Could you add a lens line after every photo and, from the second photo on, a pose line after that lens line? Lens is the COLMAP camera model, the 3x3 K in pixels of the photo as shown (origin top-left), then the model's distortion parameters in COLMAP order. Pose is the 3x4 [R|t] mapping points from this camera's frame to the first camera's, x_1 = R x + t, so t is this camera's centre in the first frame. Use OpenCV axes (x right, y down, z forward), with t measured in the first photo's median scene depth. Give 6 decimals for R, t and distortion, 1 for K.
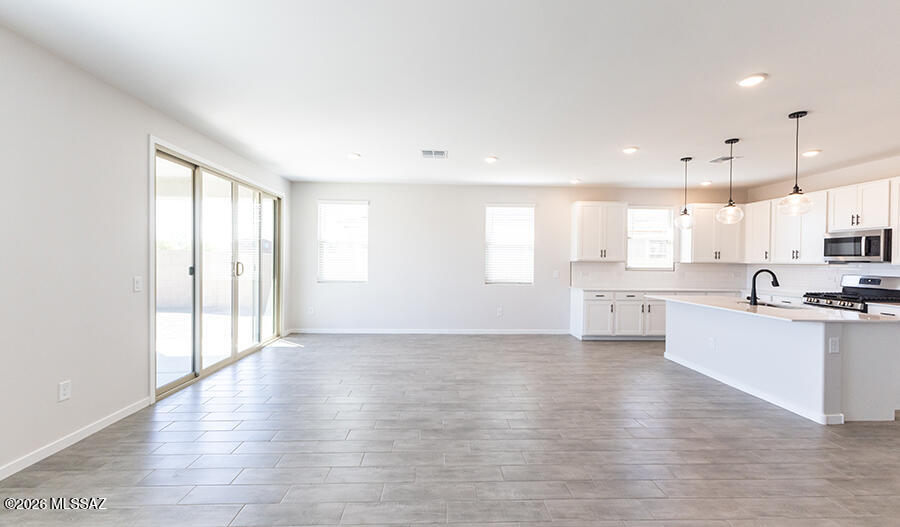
lens RADIAL K [[384.9, 0, 451.4], [0, 384.9, 262.7], [0, 0, 1]] dist [0.010862, -0.002434]
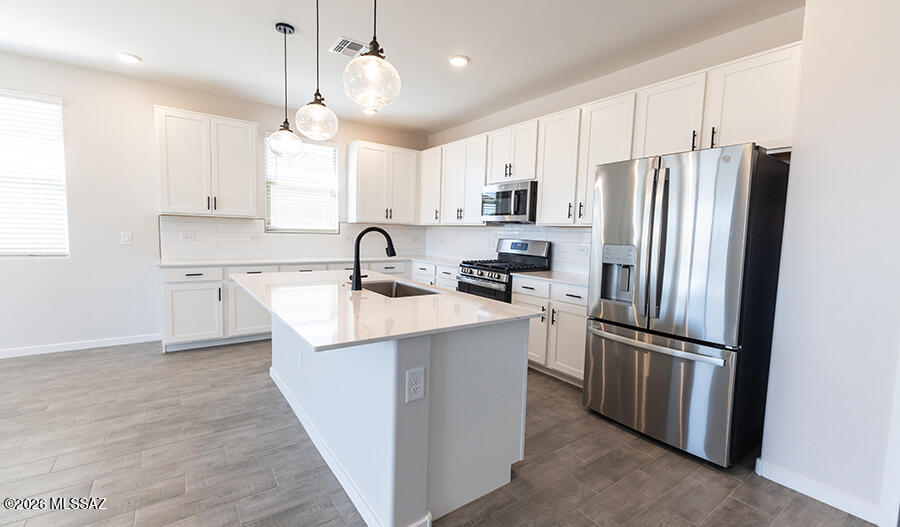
lens RADIAL K [[384.9, 0, 450.9], [0, 384.9, 263.5], [0, 0, 1]] dist [0.010862, -0.002434]
pose [[0.834813, -0.032707, 0.549561, 0.493505], [-0.015936, 0.996380, 0.083506, 0.018023], [-0.550303, -0.078470, 0.831270, 0.384234]]
